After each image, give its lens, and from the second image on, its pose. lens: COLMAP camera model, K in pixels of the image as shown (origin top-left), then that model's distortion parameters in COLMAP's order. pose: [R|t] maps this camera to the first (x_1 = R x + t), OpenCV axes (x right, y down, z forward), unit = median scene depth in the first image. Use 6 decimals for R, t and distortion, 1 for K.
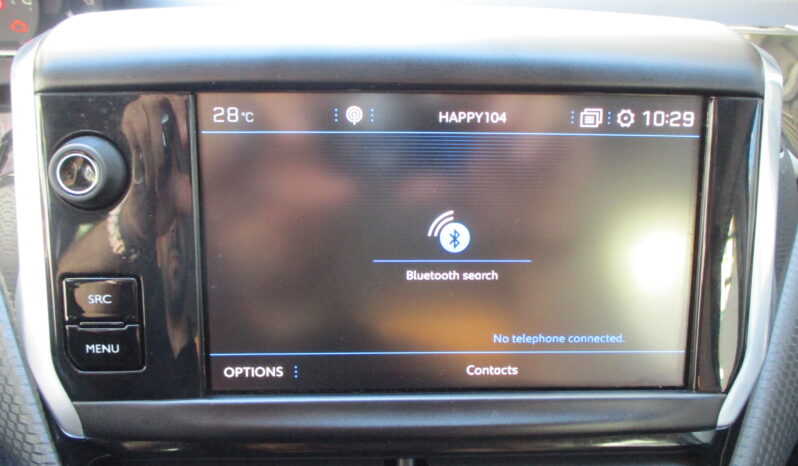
lens RADIAL K [[615.2, 0, 399.0], [0, 615.2, 233.0], [0, 0, 1]] dist [-0.018067, -0.003989]
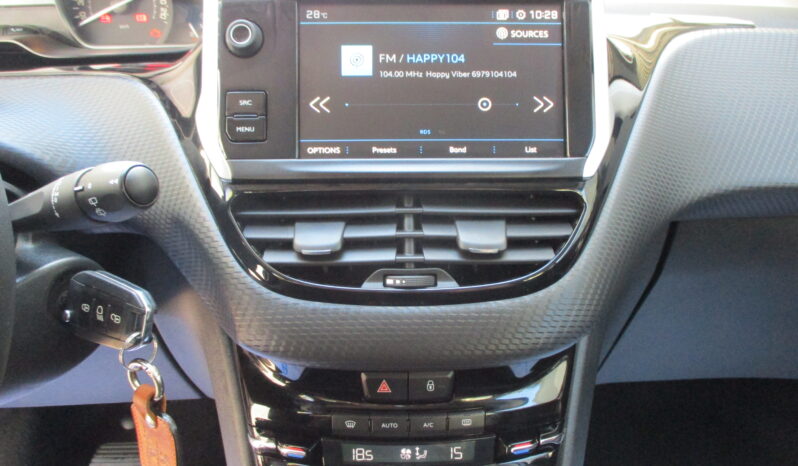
lens RADIAL K [[615.2, 0, 399.0], [0, 615.2, 233.0], [0, 0, 1]] dist [-0.018067, -0.003989]
pose [[0.999760, -0.013184, -0.017513, 0.014202], [0.009697, 0.982486, -0.186081, 0.836018], [0.019659, 0.185867, 0.982378, -0.761367]]
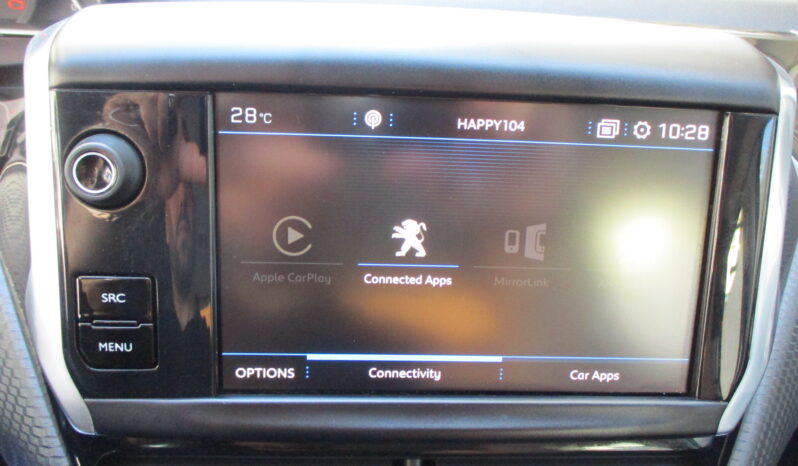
lens RADIAL K [[615.2, 0, 399.0], [0, 615.2, 233.0], [0, 0, 1]] dist [-0.018067, -0.003989]
pose [[0.999377, 0.025146, 0.024759, -0.050284], [-0.025967, 0.999105, 0.033400, -0.041455], [-0.023897, -0.034022, 0.999135, -0.003048]]
